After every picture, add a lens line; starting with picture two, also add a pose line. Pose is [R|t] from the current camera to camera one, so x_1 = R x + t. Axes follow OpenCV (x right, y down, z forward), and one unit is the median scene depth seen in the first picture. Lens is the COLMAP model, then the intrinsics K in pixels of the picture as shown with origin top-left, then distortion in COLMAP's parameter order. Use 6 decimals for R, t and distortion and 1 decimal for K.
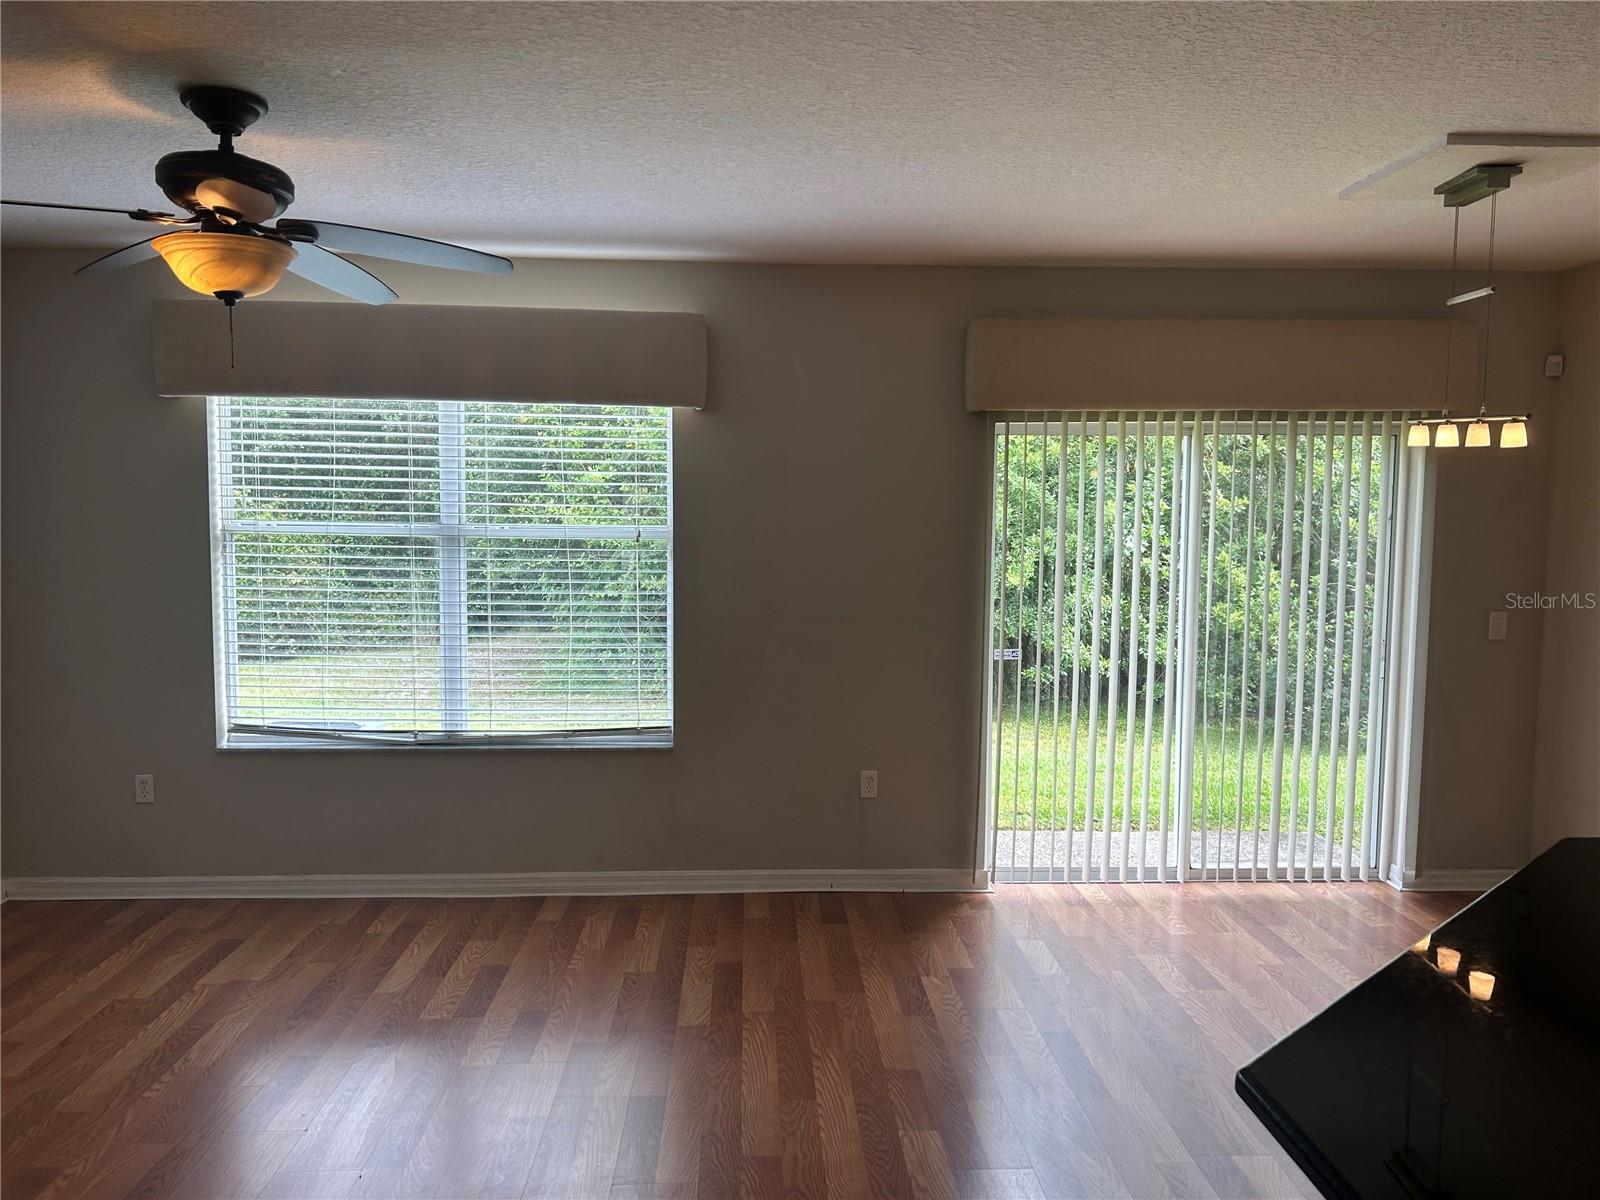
lens RADIAL K [[1207.9, 0, 802.1], [0, 1207.9, 611.1], [0, 0, 1]] dist [0.069025, -0.066534]
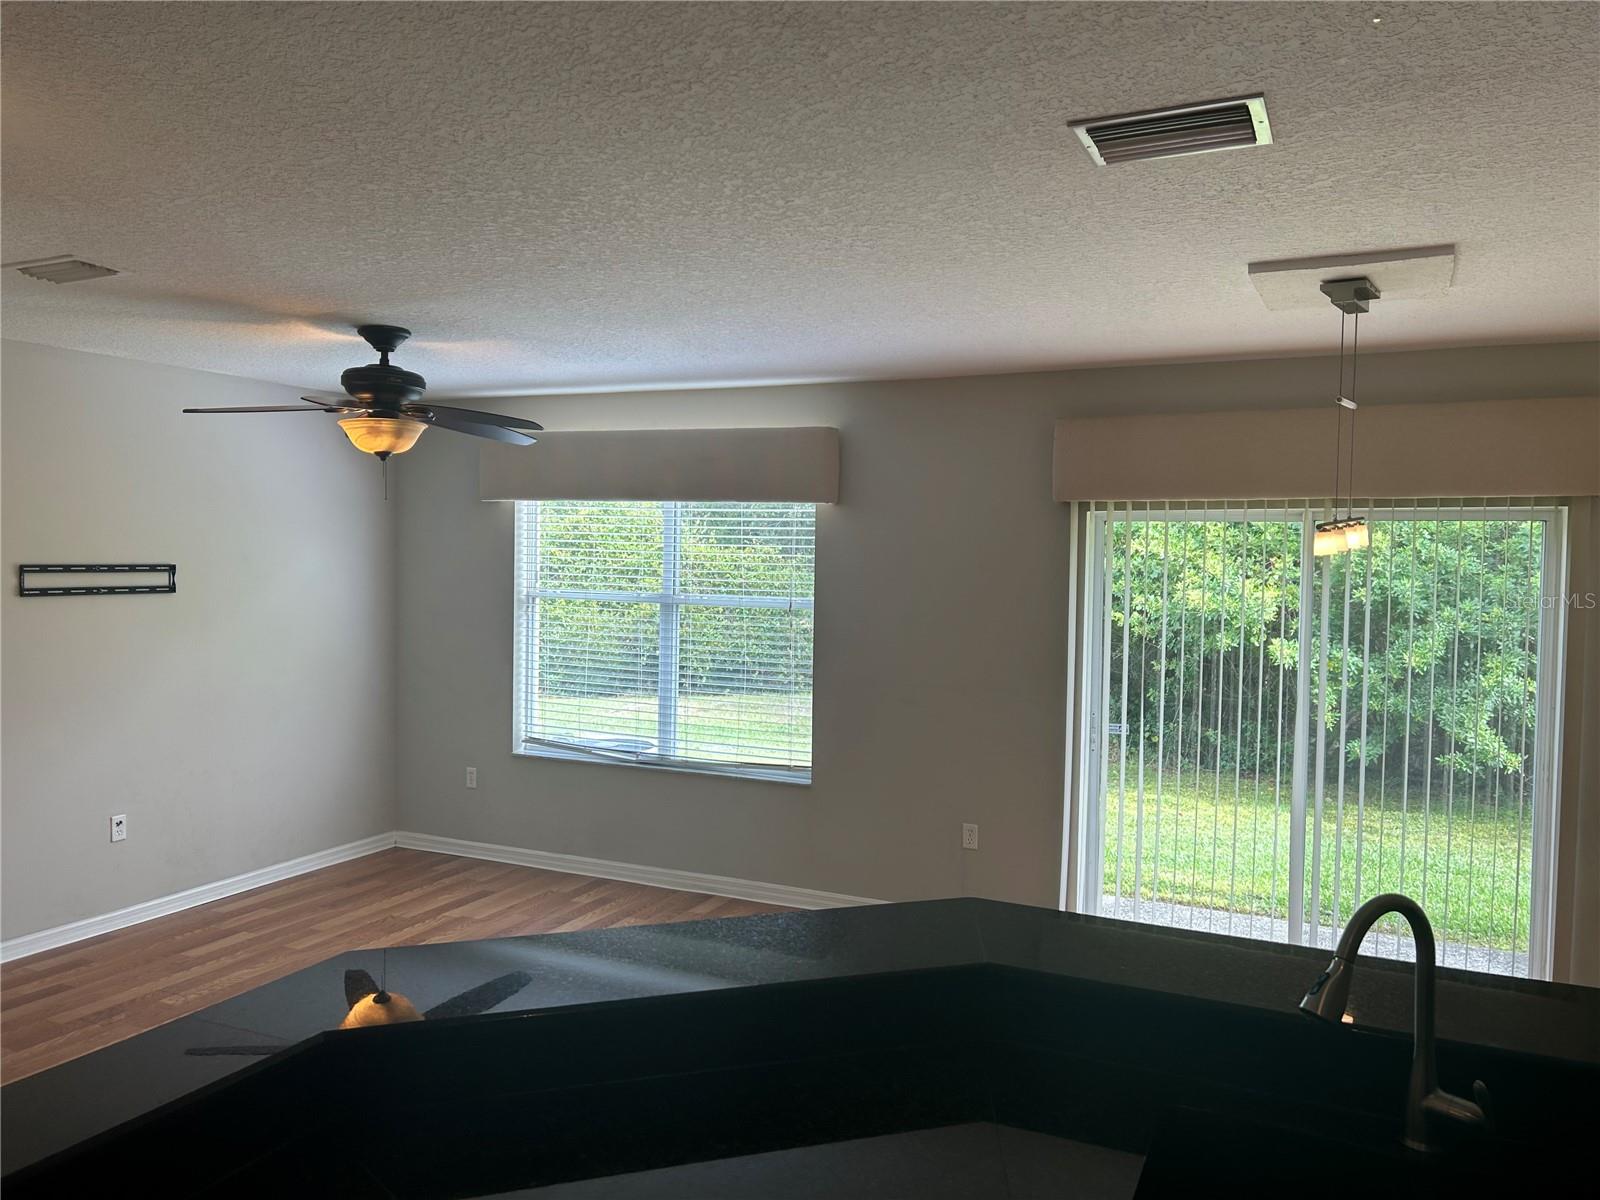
lens RADIAL K [[1207.9, 0, 806.7], [0, 1207.9, 593.1], [0, 0, 1]] dist [0.069025, -0.066534]
pose [[0.887440, 0.021107, -0.460439, 0.452119], [-0.048342, 0.997704, -0.047438, -0.019427], [0.458380, 0.064357, 0.886423, -0.075114]]
